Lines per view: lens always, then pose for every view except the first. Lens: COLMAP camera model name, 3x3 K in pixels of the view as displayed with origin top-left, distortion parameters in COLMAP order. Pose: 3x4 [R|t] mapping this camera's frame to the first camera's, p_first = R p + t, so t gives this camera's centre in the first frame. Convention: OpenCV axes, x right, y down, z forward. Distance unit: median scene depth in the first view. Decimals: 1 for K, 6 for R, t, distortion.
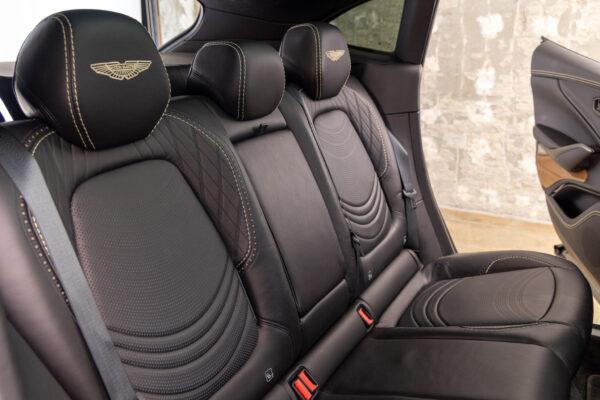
lens RADIAL K [[503.3, 0, 298.8], [0, 503.3, 199.6], [0, 0, 1]] dist [0.001315, 0.002913]
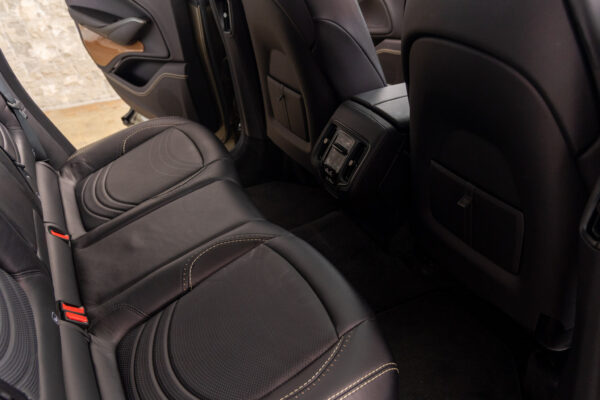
lens RADIAL K [[503.3, 0, 298.8], [0, 503.3, 199.6], [0, 0, 1]] dist [0.001315, 0.002913]
pose [[0.541234, -0.429387, 0.722974, -0.222480], [0.259481, 0.903117, 0.342124, -0.032335], [-0.799835, 0.002428, 0.600216, 0.036054]]
